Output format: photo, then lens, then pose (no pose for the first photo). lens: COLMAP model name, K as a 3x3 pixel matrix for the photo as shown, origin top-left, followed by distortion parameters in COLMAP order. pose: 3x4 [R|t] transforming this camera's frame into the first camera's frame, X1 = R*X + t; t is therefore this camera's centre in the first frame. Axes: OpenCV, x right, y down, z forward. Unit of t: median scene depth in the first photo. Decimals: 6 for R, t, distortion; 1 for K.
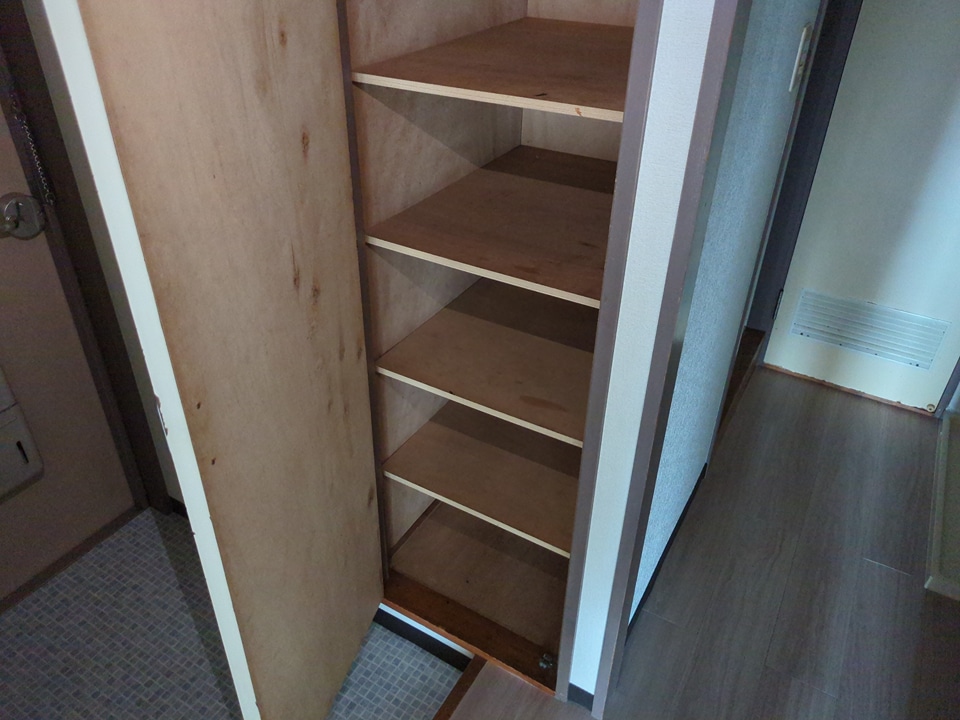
lens RADIAL K [[714.9, 0, 481.6], [0, 714.9, 360.4], [0, 0, 1]] dist [0.012234, -0.002705]
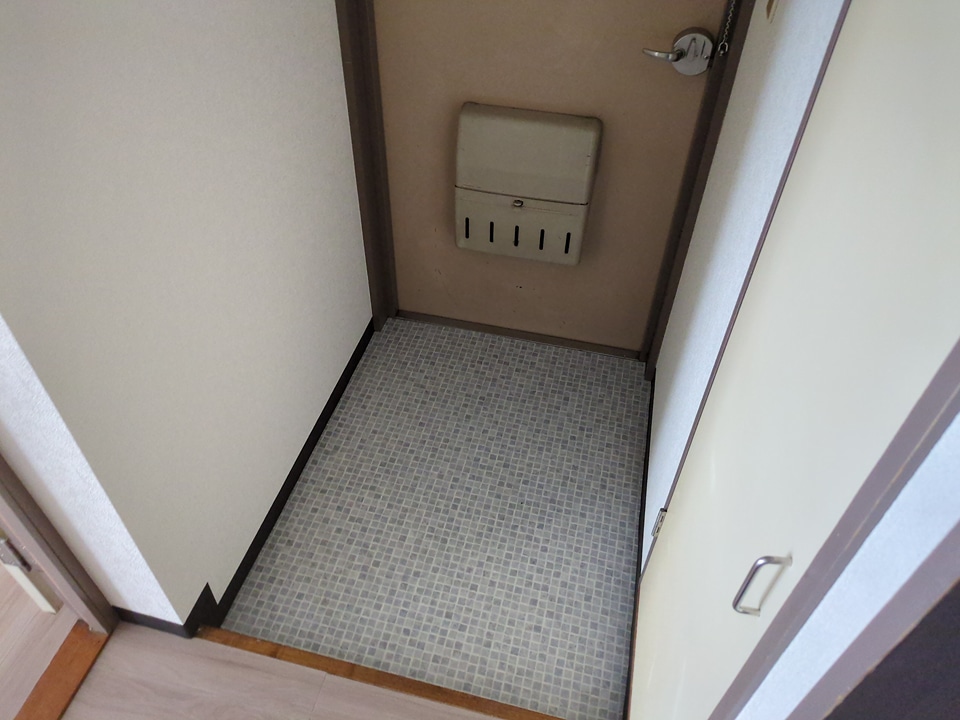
lens RADIAL K [[714.9, 0, 478.0], [0, 714.9, 355.5], [0, 0, 1]] dist [0.012234, -0.002705]
pose [[0.277872, 0.670070, -0.688327, 0.218882], [-0.538664, 0.701978, 0.465905, -0.193629], [0.795379, 0.241315, 0.556002, 0.292199]]
